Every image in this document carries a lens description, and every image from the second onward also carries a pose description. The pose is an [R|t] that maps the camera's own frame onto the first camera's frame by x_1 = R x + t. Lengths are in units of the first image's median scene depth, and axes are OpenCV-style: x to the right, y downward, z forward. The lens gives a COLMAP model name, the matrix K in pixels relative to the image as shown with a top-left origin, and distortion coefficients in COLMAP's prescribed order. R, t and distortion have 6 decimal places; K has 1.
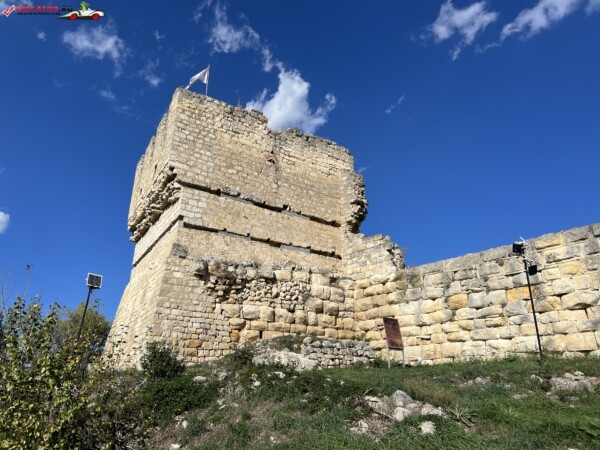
lens RADIAL K [[453.2, 0, 300.0], [0, 453.2, 225.0], [0, 0, 1]] dist [0.067098, -0.102382]
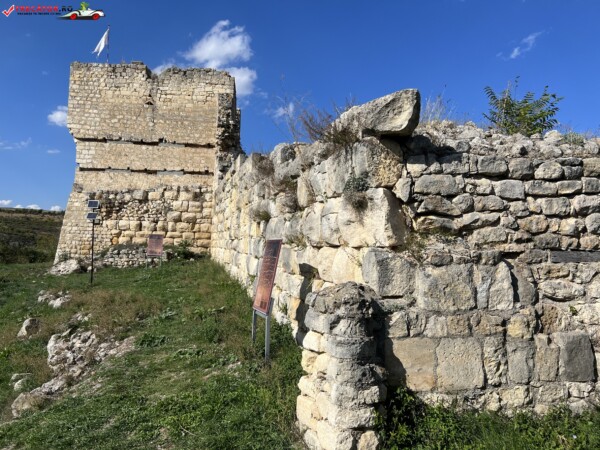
lens RADIAL K [[453.2, 0, 300.0], [0, 453.2, 225.0], [0, 0, 1]] dist [0.067098, -0.102382]
pose [[0.871673, -0.011961, -0.489941, 1.010787], [0.164831, 0.948619, 0.270099, -0.103506], [0.461537, -0.316196, 0.828857, 0.036549]]
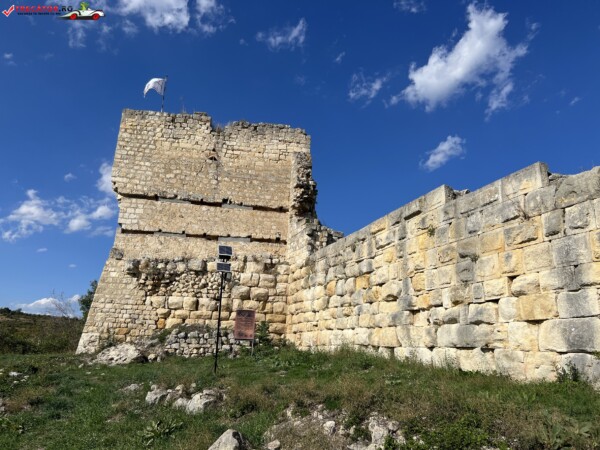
lens RADIAL K [[454.0, 0, 303.5], [0, 454.0, 224.8], [0, 0, 1]] dist [0.038225, -0.042610]
pose [[0.916938, -0.087207, -0.389385, 0.589780], [0.122191, 0.990313, 0.065949, -0.033999], [0.379862, -0.108050, 0.918711, 0.086721]]
